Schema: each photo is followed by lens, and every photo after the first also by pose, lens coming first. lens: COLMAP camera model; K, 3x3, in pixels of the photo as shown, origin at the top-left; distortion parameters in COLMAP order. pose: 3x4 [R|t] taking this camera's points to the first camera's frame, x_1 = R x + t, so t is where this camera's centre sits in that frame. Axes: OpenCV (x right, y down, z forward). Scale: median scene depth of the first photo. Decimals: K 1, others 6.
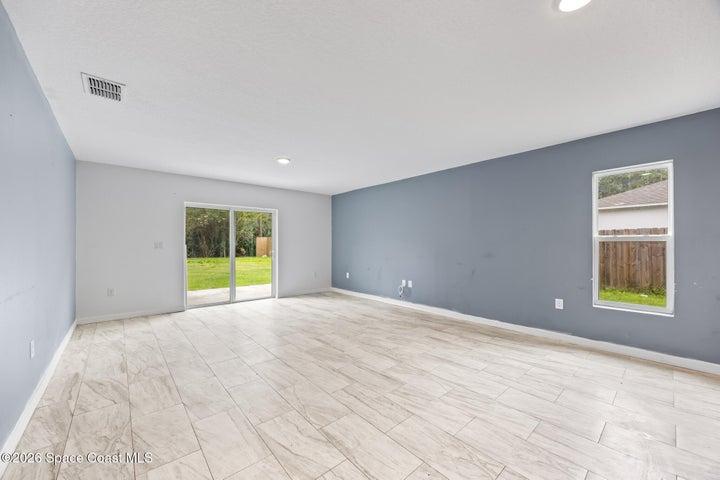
lens RADIAL K [[278.1, 0, 361.4], [0, 278.1, 244.3], [0, 0, 1]] dist [0.002194, -0.000482]
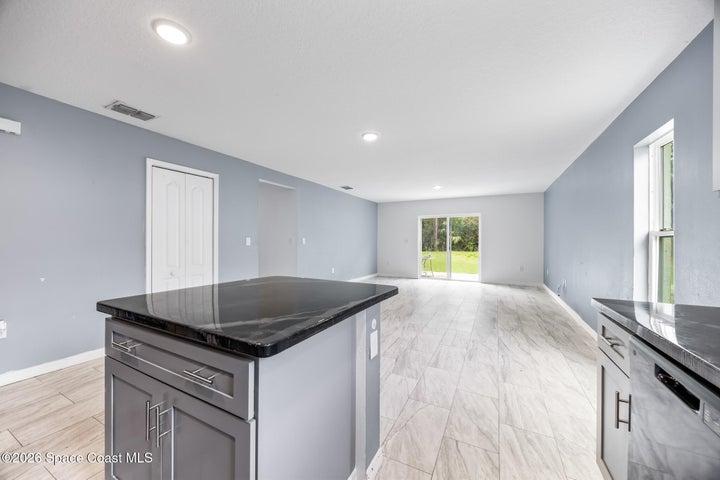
lens RADIAL K [[278.1, 0, 358.3], [0, 278.1, 246.2], [0, 0, 1]] dist [0.002194, -0.000482]
pose [[0.345577, 0.018097, -0.938216, 1.367263], [-0.003197, 0.999831, 0.018108, 0.004351], [0.938385, -0.003258, 0.345577, 0.043193]]
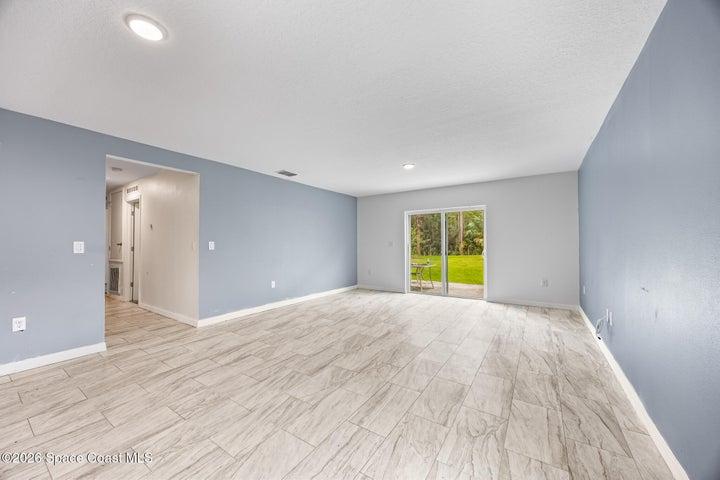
lens RADIAL K [[278.1, 0, 356.0], [0, 278.1, 237.5], [0, 0, 1]] dist [0.002194, -0.000482]
pose [[0.229033, -0.026718, -0.973052, 0.961010], [0.006325, 0.999643, -0.025959, 0.007284], [0.973398, -0.000209, 0.229120, 0.726027]]
